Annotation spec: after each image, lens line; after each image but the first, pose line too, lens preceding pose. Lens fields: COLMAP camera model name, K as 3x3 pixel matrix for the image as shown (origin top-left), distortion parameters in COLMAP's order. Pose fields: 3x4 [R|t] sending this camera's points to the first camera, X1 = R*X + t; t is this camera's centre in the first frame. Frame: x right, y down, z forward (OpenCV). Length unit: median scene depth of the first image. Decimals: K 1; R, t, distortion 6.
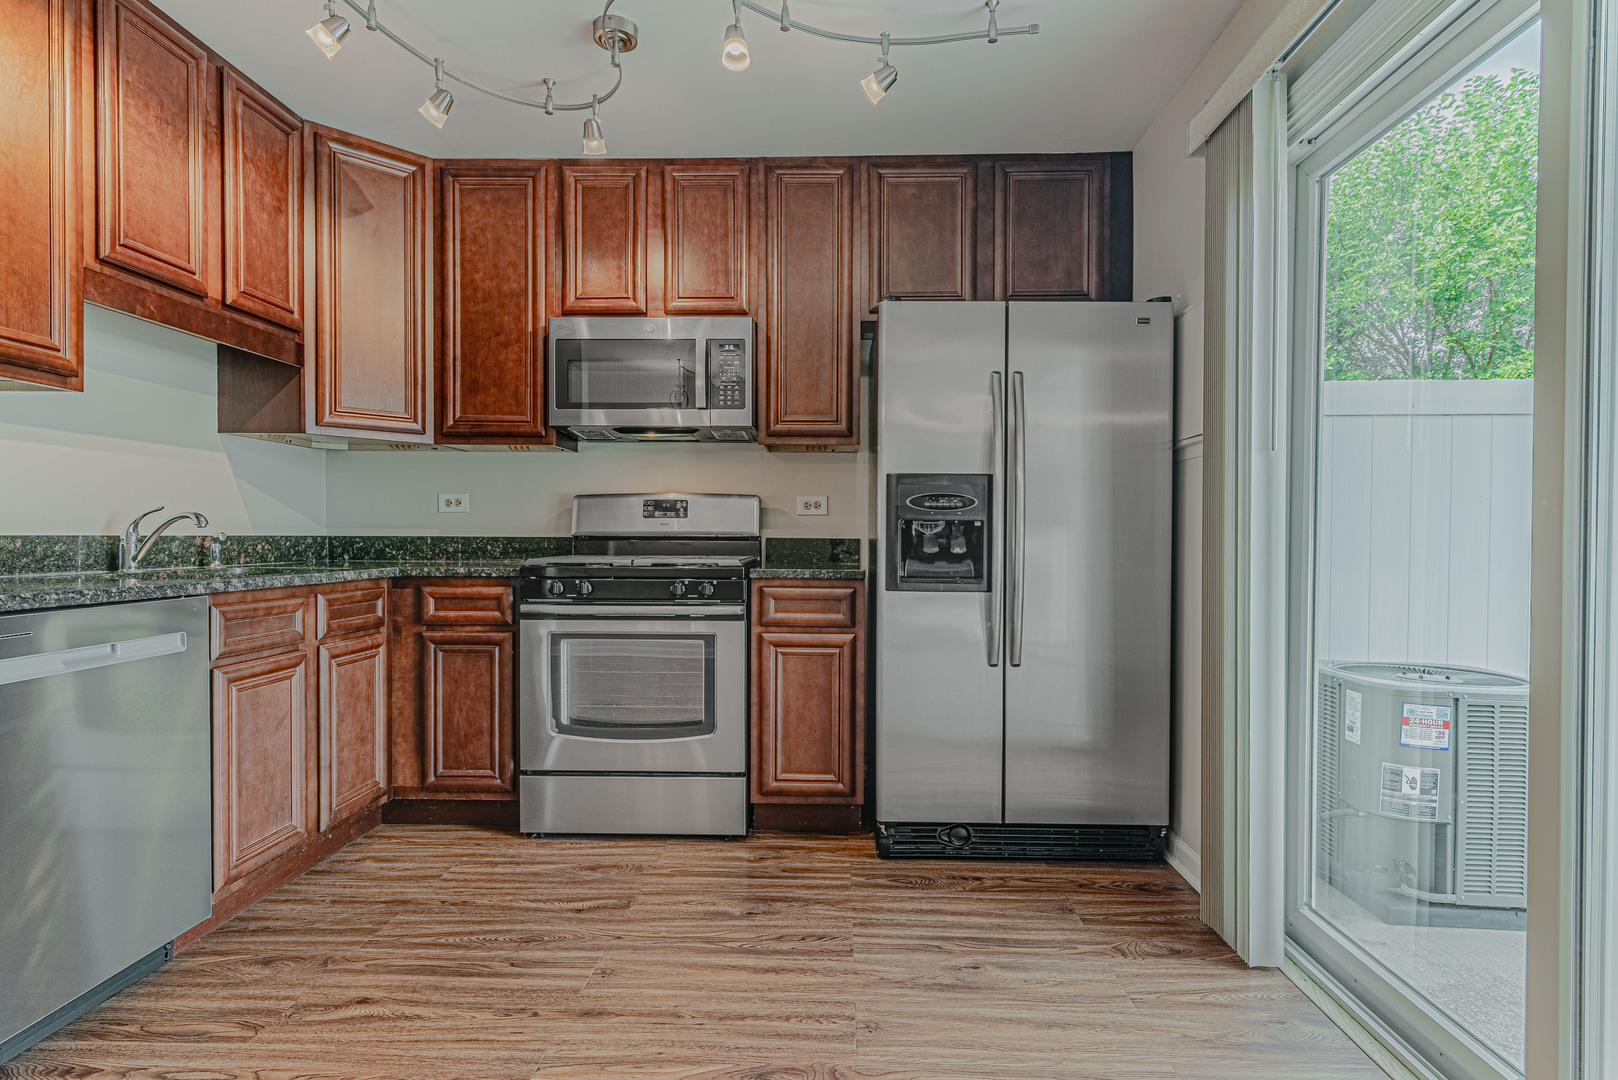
lens RADIAL K [[845.0, 0, 812.5], [0, 845.0, 547.5], [0, 0, 1]] dist [0.010793, -0.000469]
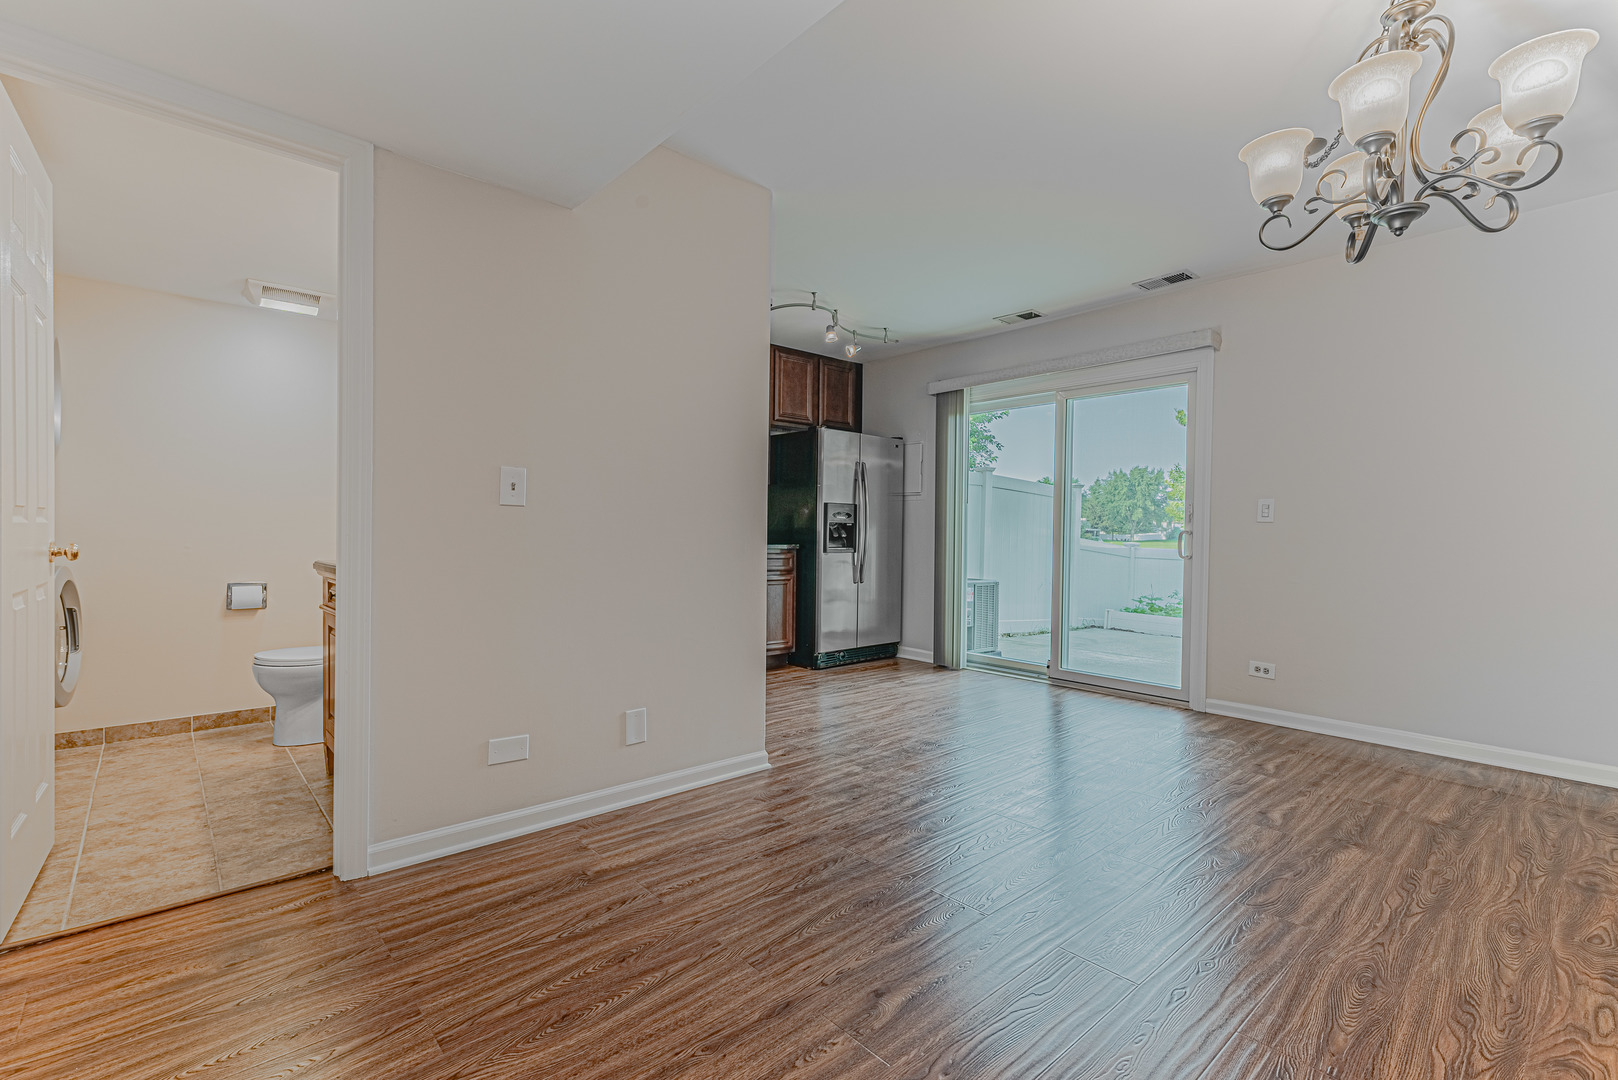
lens RADIAL K [[726.4, 0, 812.9], [0, 726.4, 546.0], [0, 0, 1]] dist [0.013797, -0.001244]
pose [[0.723689, -0.011586, 0.690029, -1.206825], [0.000609, 0.999869, 0.016150, -0.000660], [-0.690126, -0.011267, 0.723601, -0.390717]]
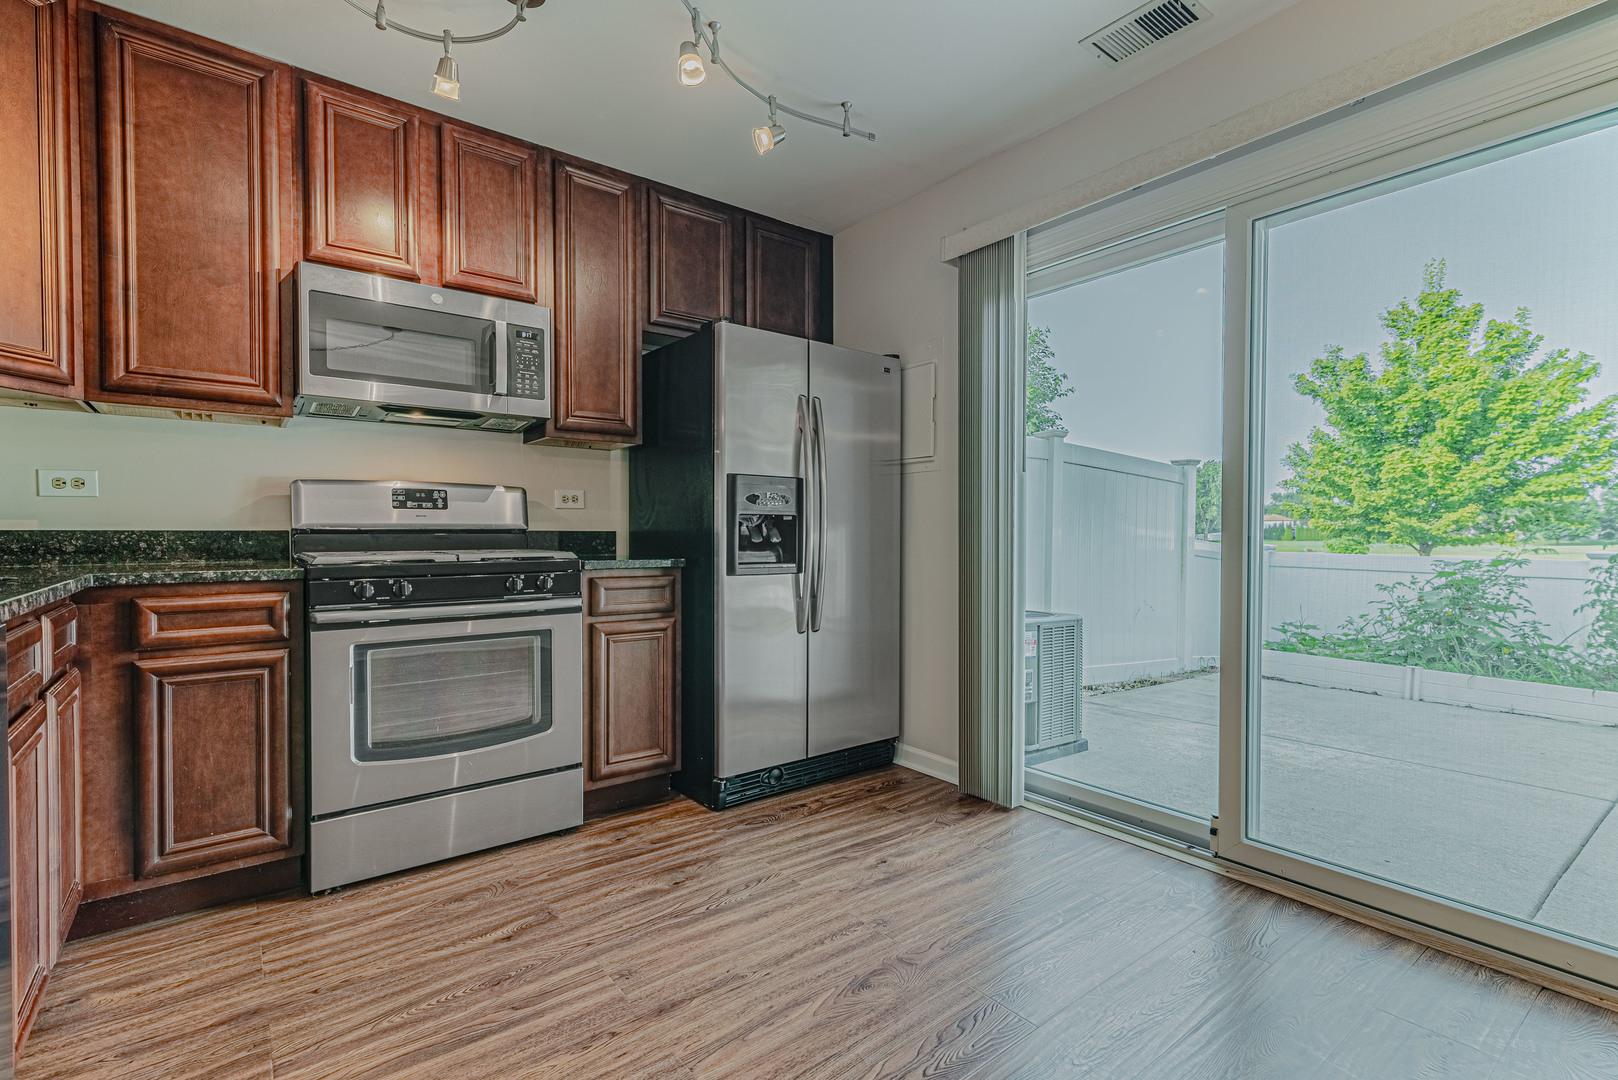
lens RADIAL K [[745.5, 0, 812.1], [0, 745.5, 544.6], [0, 0, 1]] dist [0.013184, -0.000780]
pose [[0.769387, -0.015148, 0.638604, -0.432483], [0.010645, 0.999884, 0.010893, -0.001066], [-0.638695, -0.001583, 0.769459, 0.137021]]
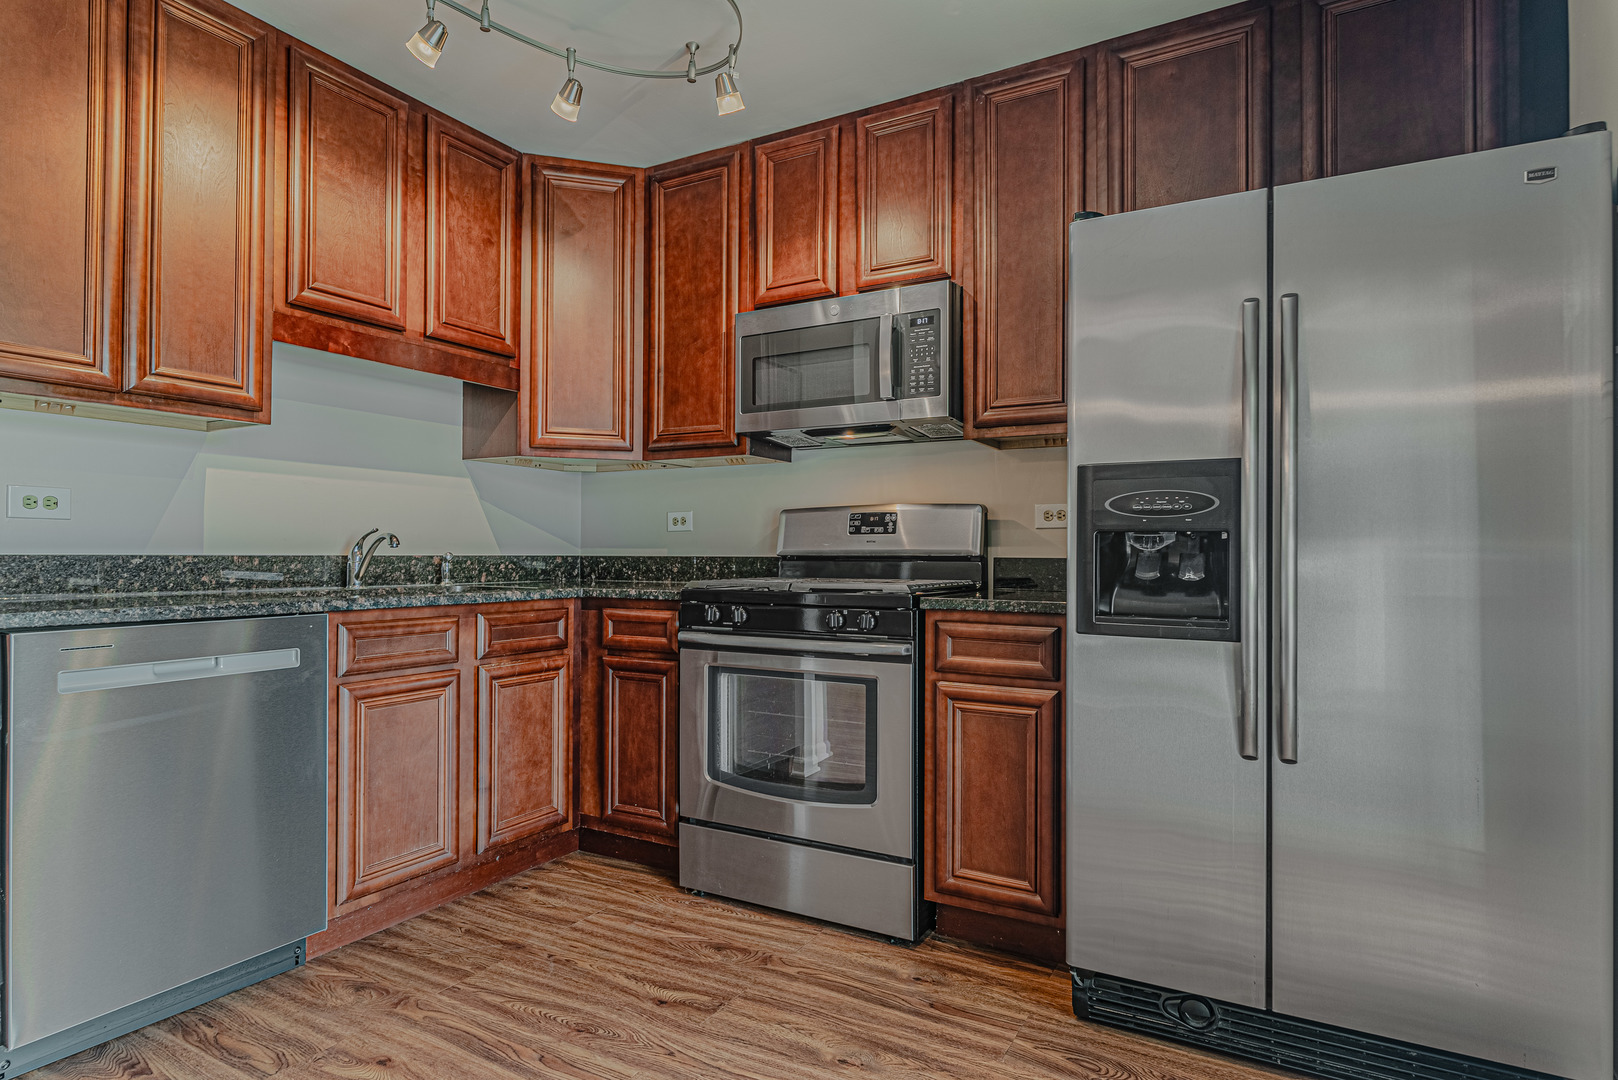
lens RADIAL K [[868.4, 0, 815.7], [0, 868.4, 549.2], [0, 0, 1]] dist [0.003470, 0.000186]
pose [[0.886485, -0.004140, -0.462739, 0.210133], [-0.006248, 0.999762, -0.020913, -0.001634], [0.462715, 0.021430, 0.886248, 0.243642]]
